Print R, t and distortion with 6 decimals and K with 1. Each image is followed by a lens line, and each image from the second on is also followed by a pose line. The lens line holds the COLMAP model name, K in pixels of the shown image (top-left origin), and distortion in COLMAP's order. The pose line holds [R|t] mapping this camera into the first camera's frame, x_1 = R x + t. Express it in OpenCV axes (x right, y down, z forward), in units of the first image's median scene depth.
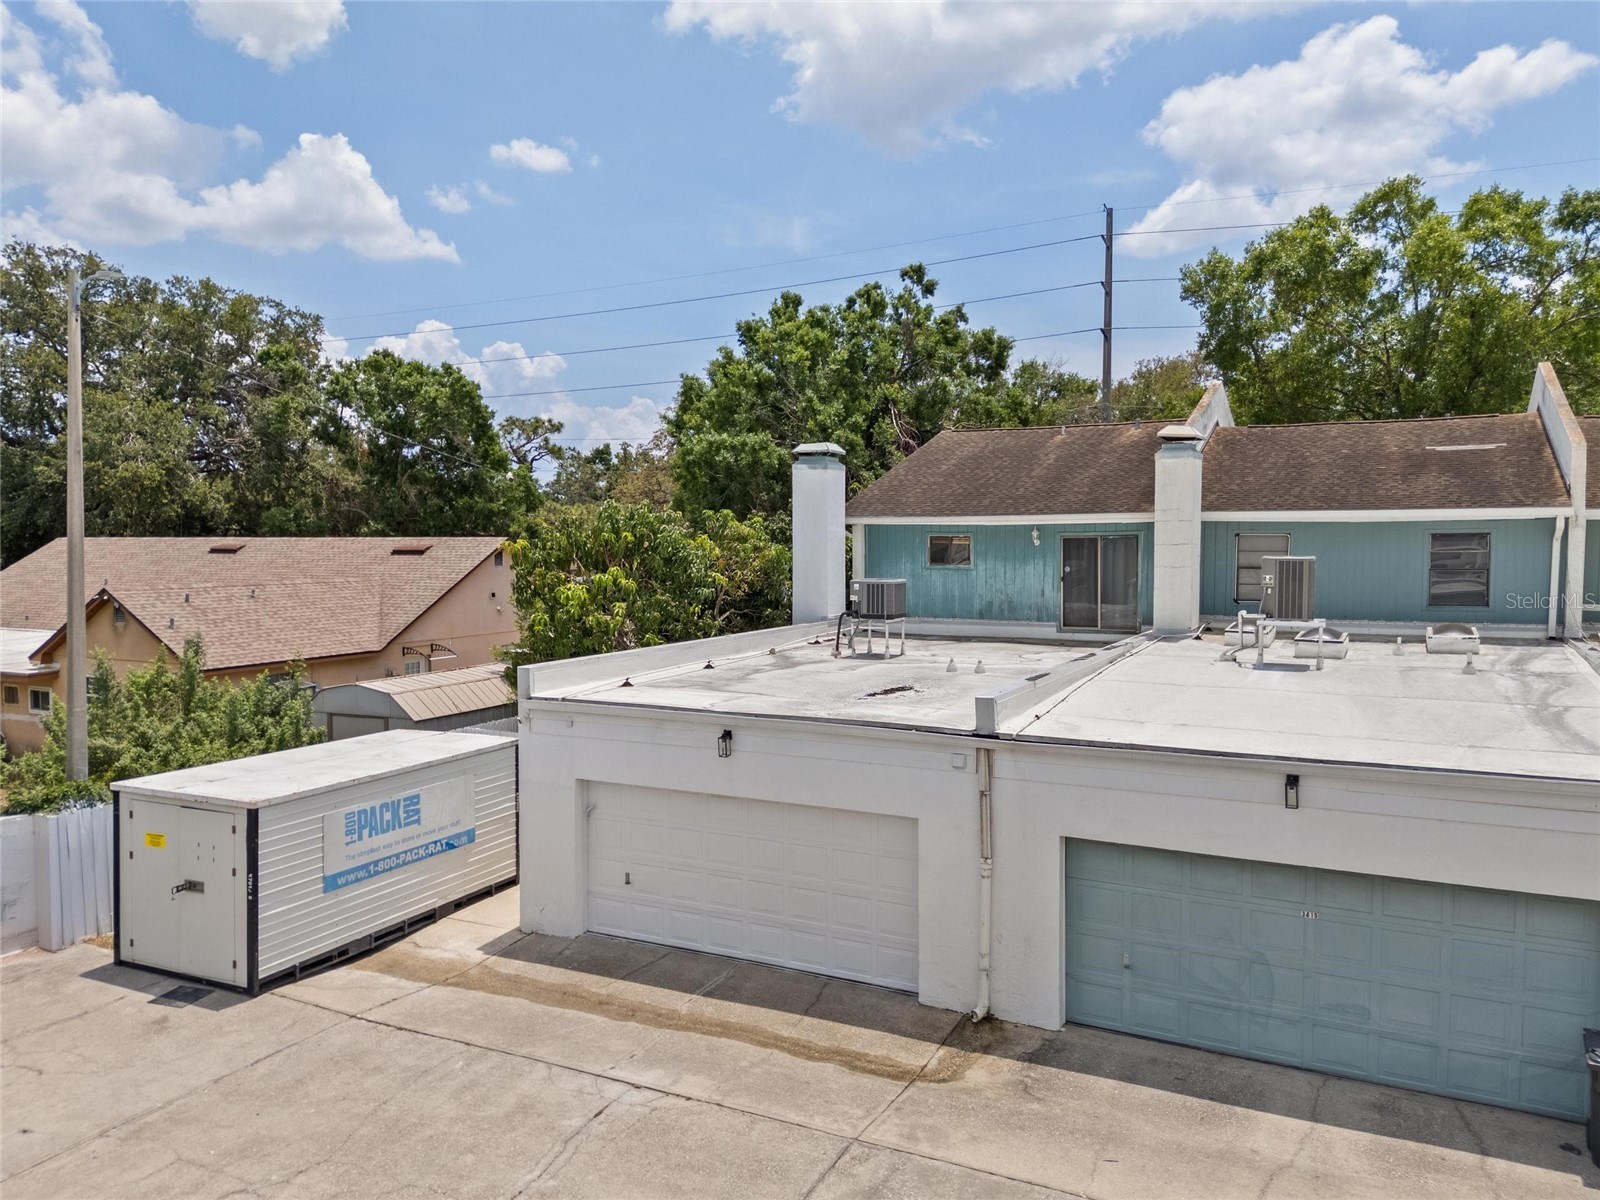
lens RADIAL K [[1177.5, 0, 807.9], [0, 1177.5, 600.5], [0, 0, 1]] dist [0.067602, -0.066594]
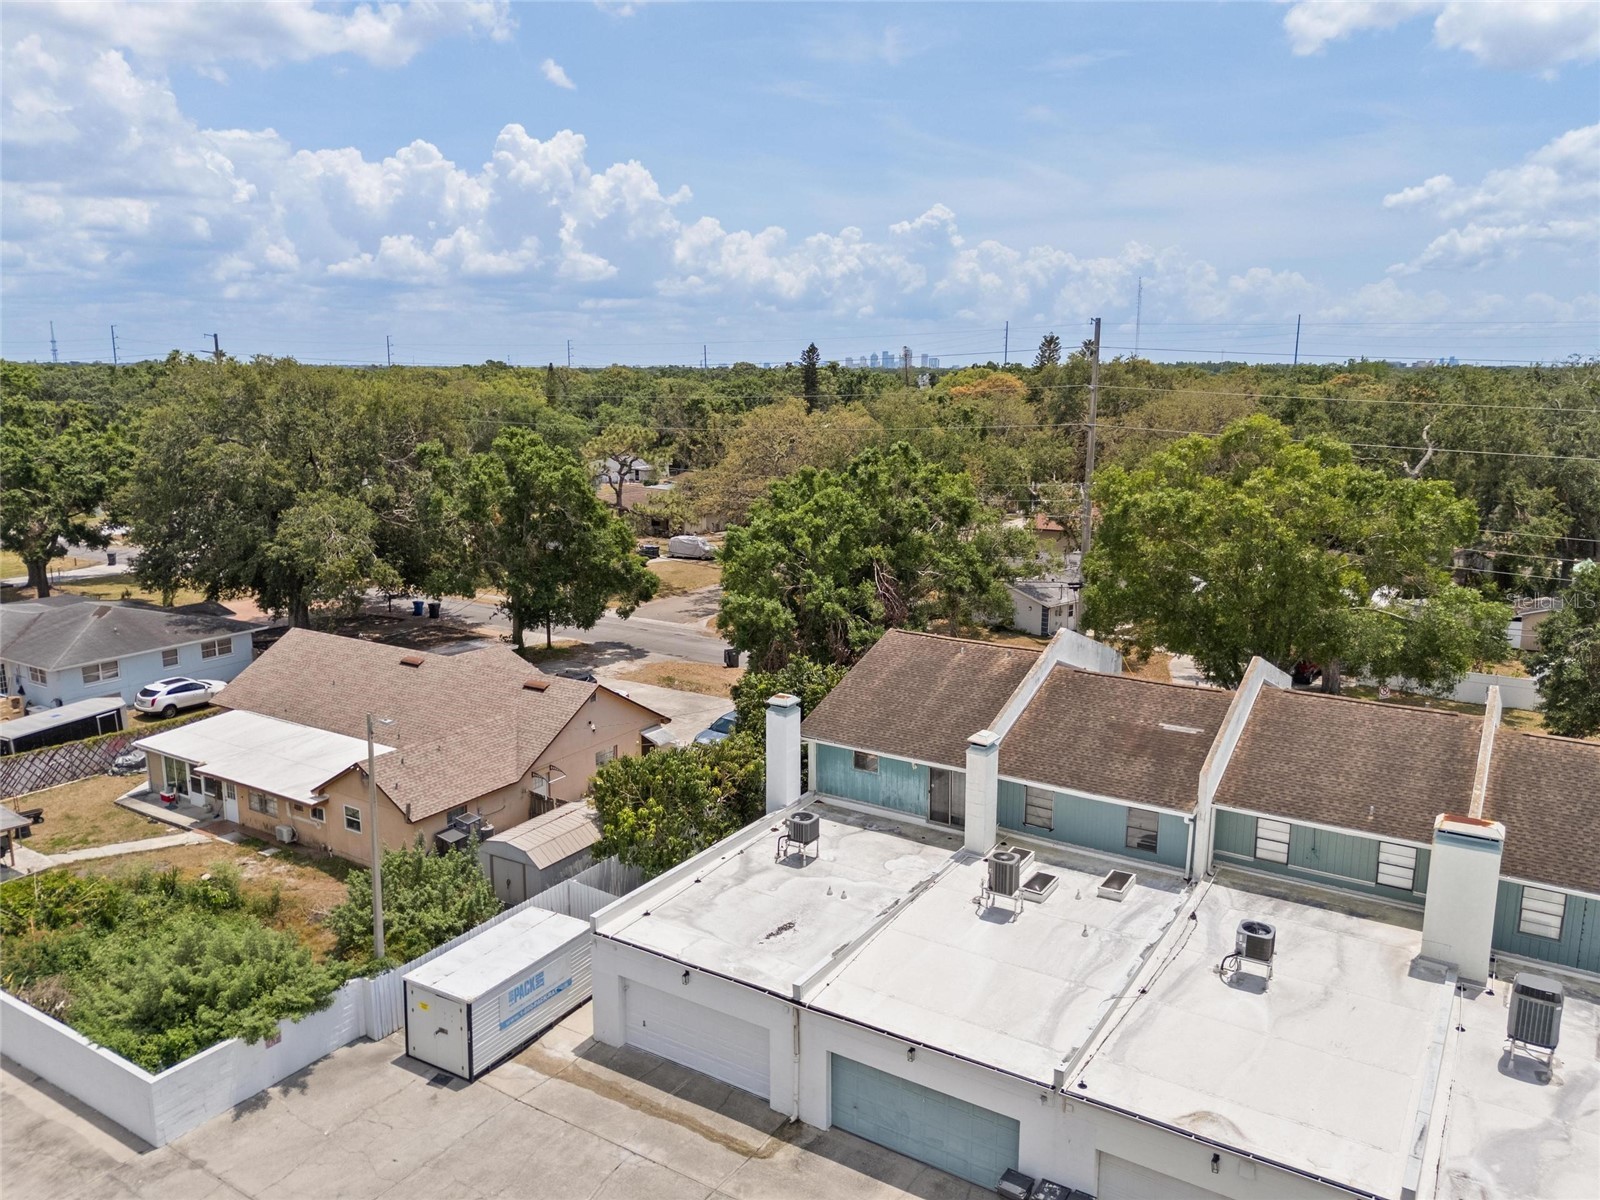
lens RADIAL K [[1177.5, 0, 807.9], [0, 1177.5, 600.5], [0, 0, 1]] dist [0.067602, -0.066594]
pose [[0.995390, 0.025295, -0.092514, 0.331796], [-0.012212, 0.990170, 0.139333, -0.860080], [0.095130, -0.137561, 0.985914, -0.980235]]
